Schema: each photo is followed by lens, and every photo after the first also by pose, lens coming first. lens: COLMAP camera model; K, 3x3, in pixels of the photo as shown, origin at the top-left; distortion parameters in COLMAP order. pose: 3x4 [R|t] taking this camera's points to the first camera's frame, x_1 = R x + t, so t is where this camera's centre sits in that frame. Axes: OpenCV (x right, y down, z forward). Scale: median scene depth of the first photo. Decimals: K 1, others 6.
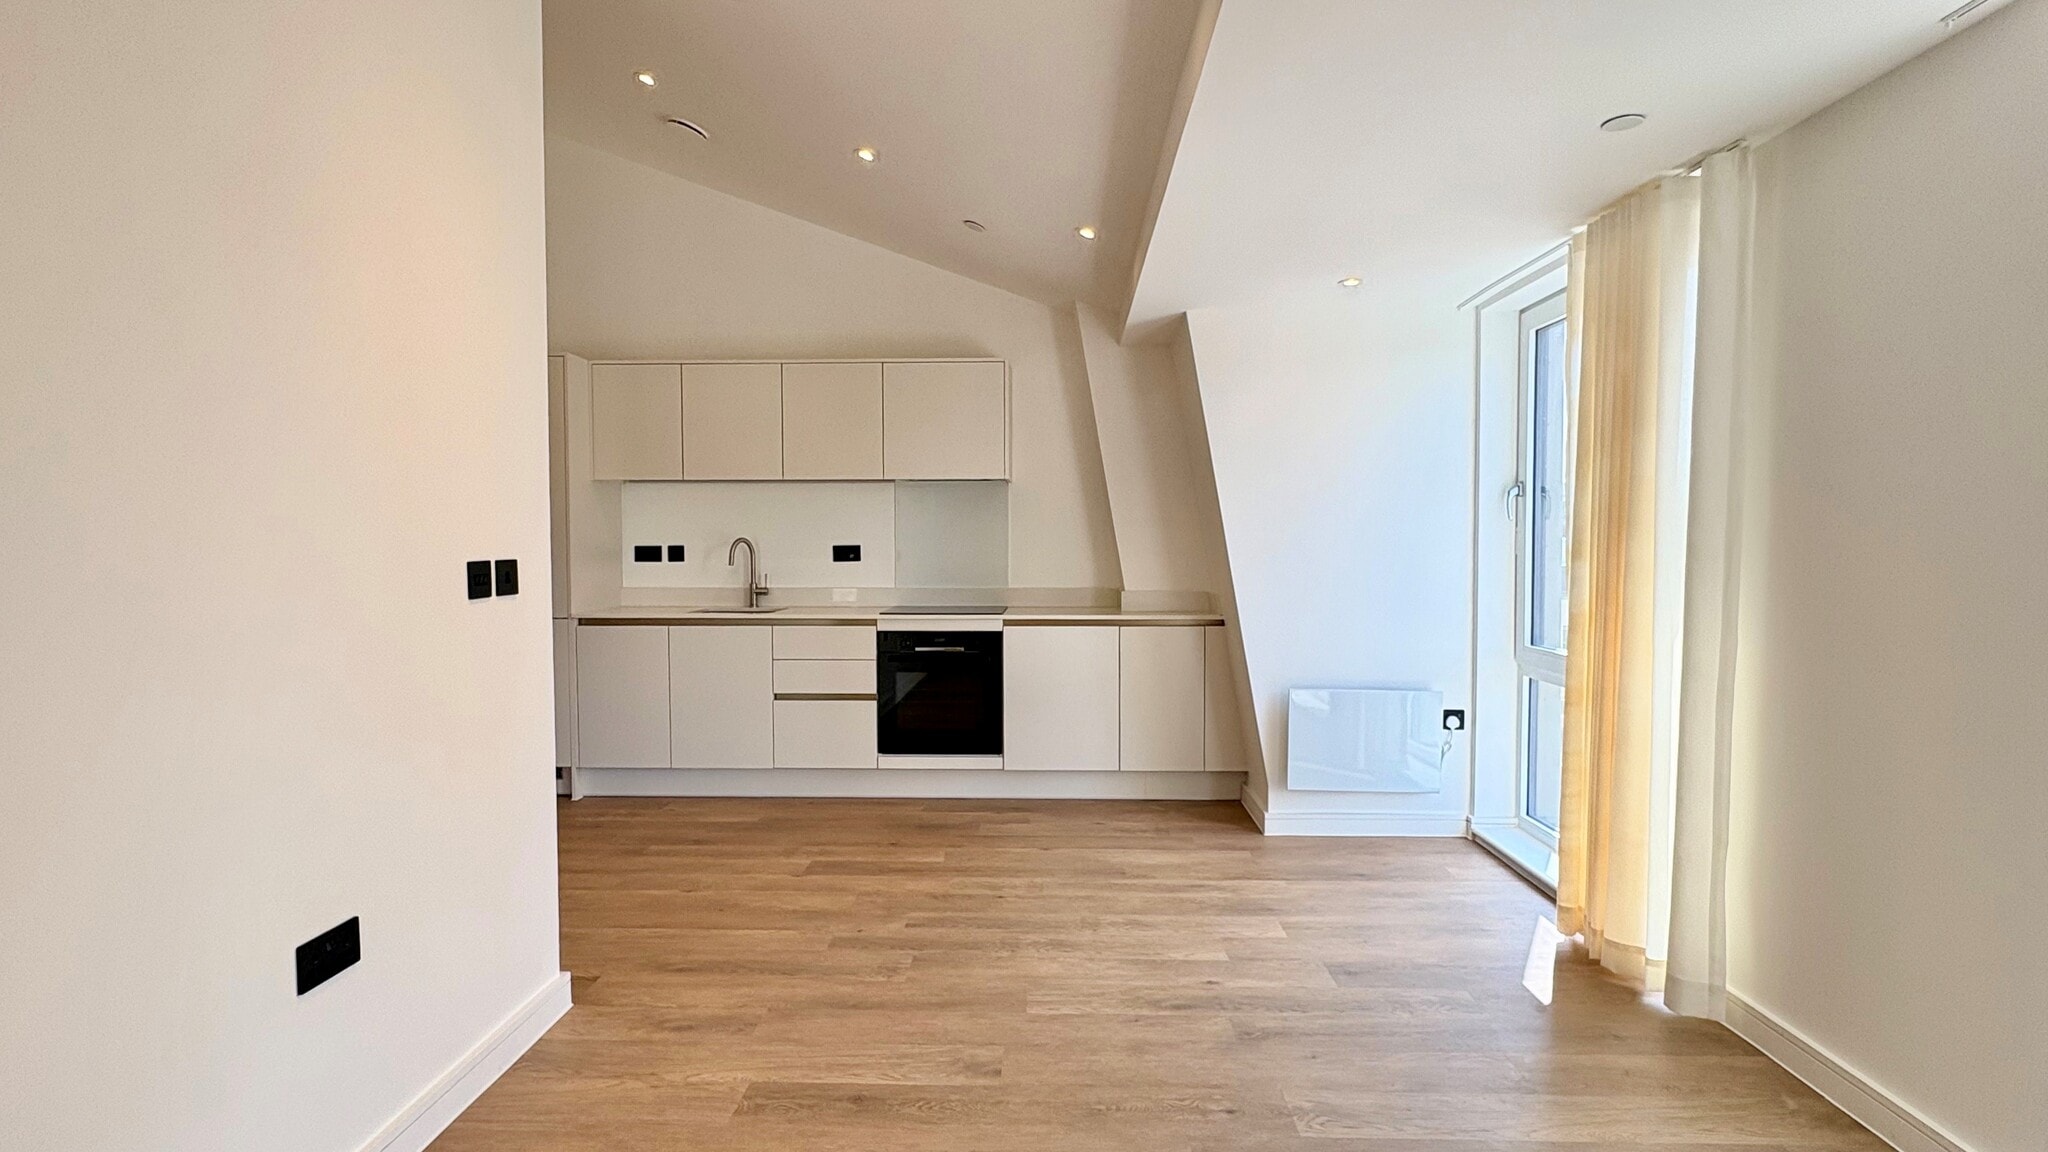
lens RADIAL K [[1016.5, 0, 1030.6], [0, 1016.5, 575.3], [0, 0, 1]] dist [-0.002981, -0.000305]
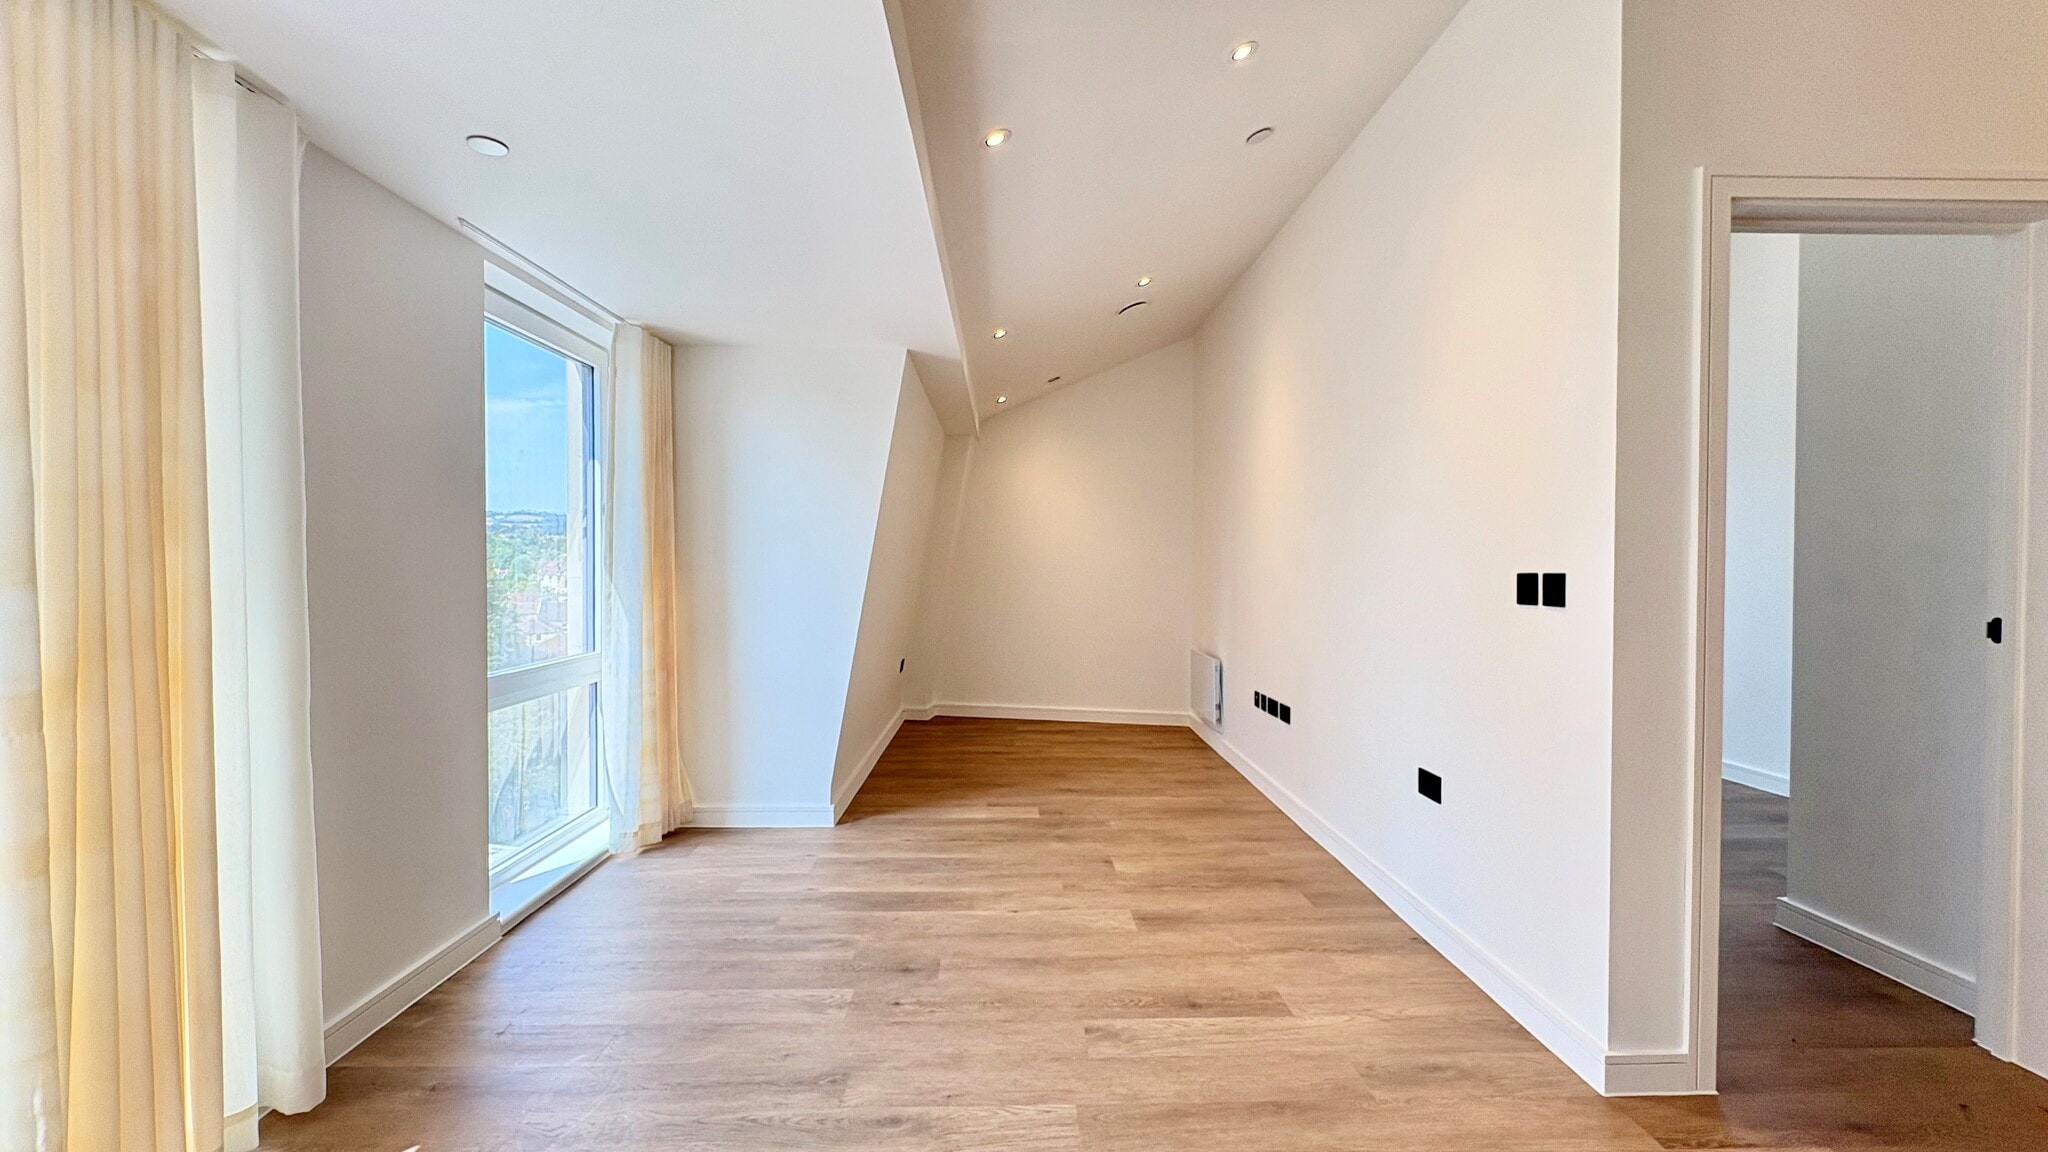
lens RADIAL K [[830.2, 0, 1015.5], [0, 830.2, 577.5], [0, 0, 1]] dist [0.000385, -0.000031]
pose [[-0.999146, -0.001154, -0.041296, 0.080040], [-0.003246, 0.998712, 0.050627, -0.050855], [0.041185, 0.050718, -0.997863, 1.760732]]
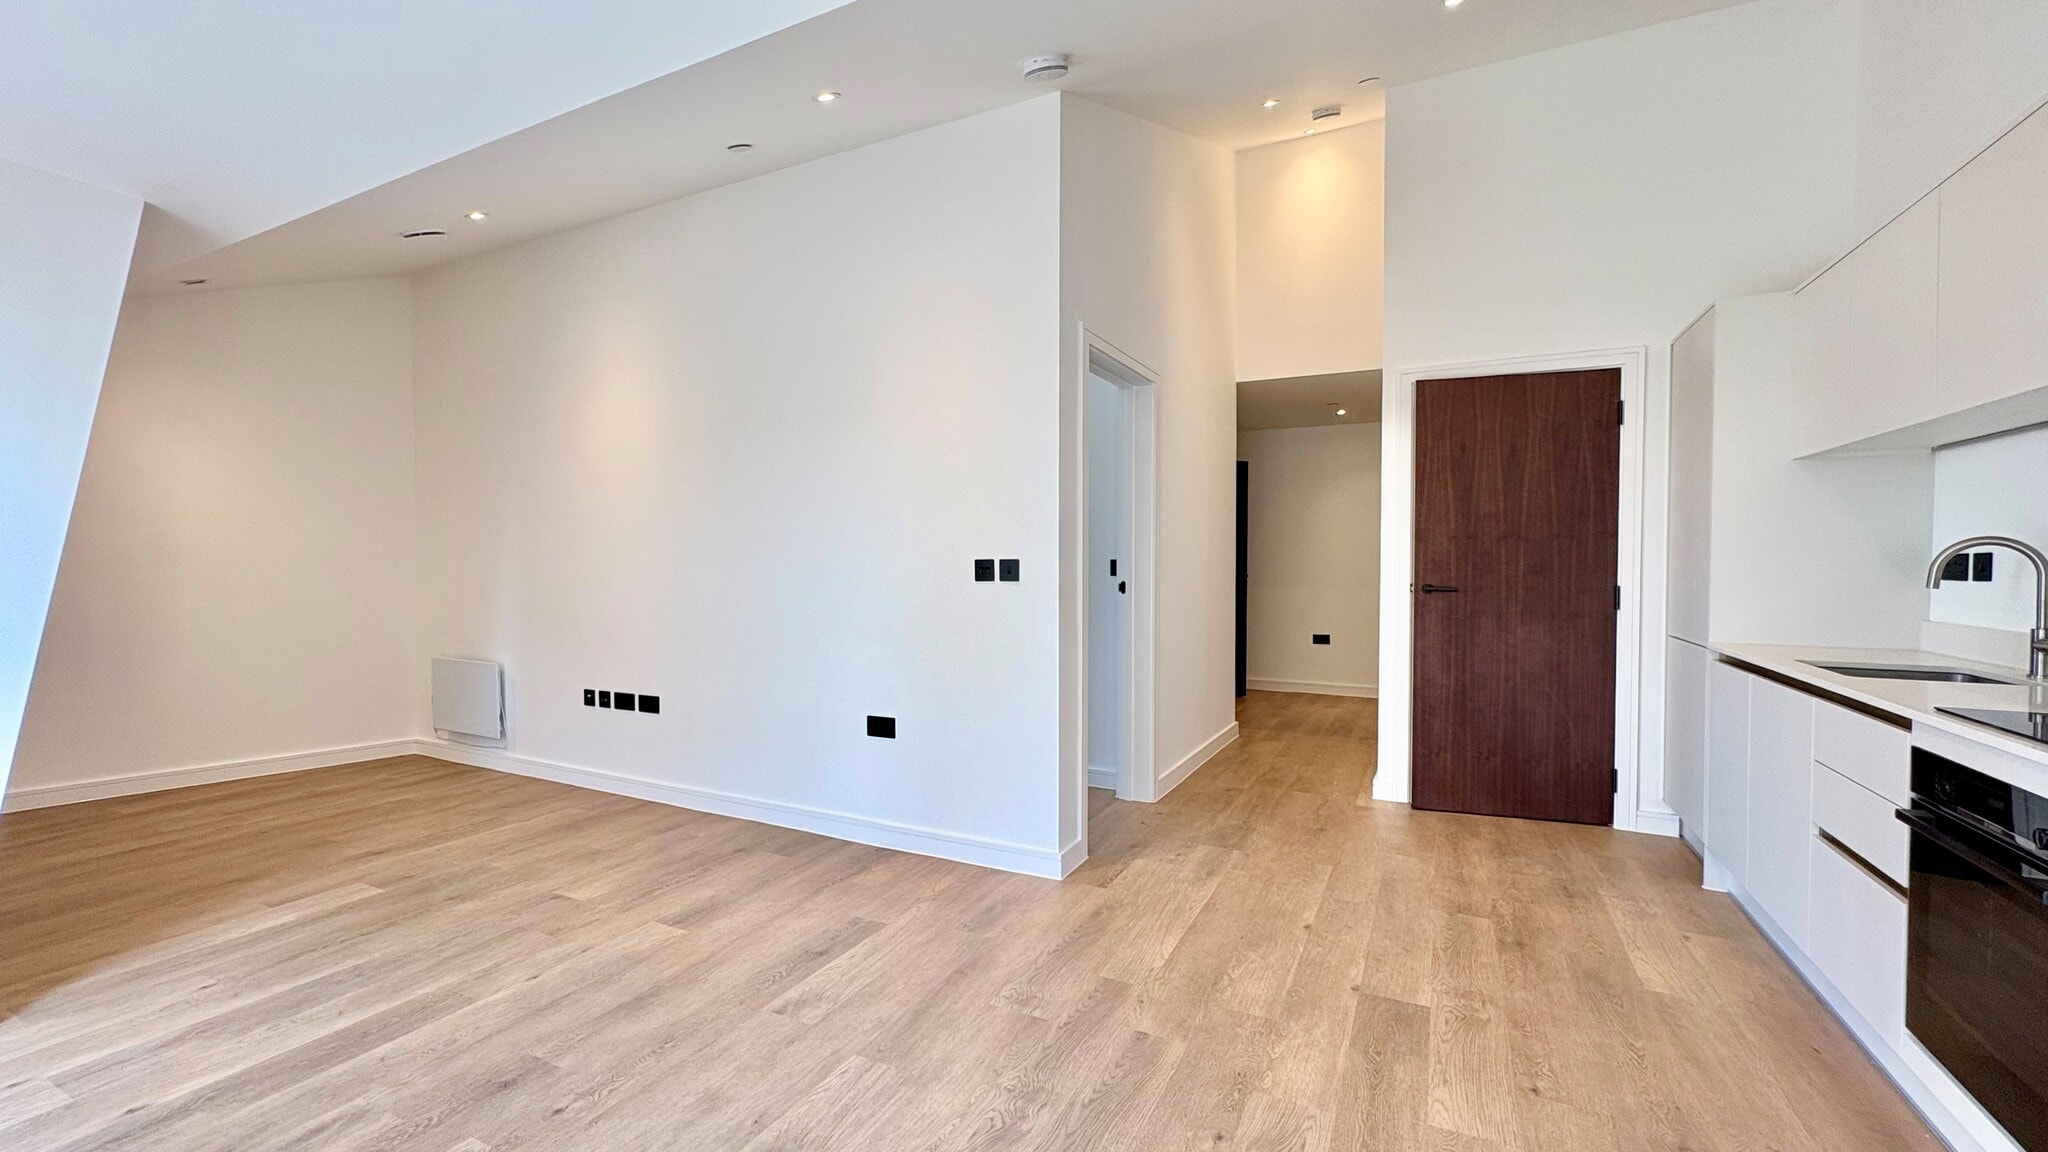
lens RADIAL K [[830.2, 0, 1018.1], [0, 830.2, 580.4], [0, 0, 1]] dist [0.000385, -0.000031]
pose [[-0.438445, 0.021073, -0.898511, 0.626918], [-0.032758, 0.998686, 0.039407, -0.032523], [0.898161, 0.046711, -0.437178, 1.514812]]
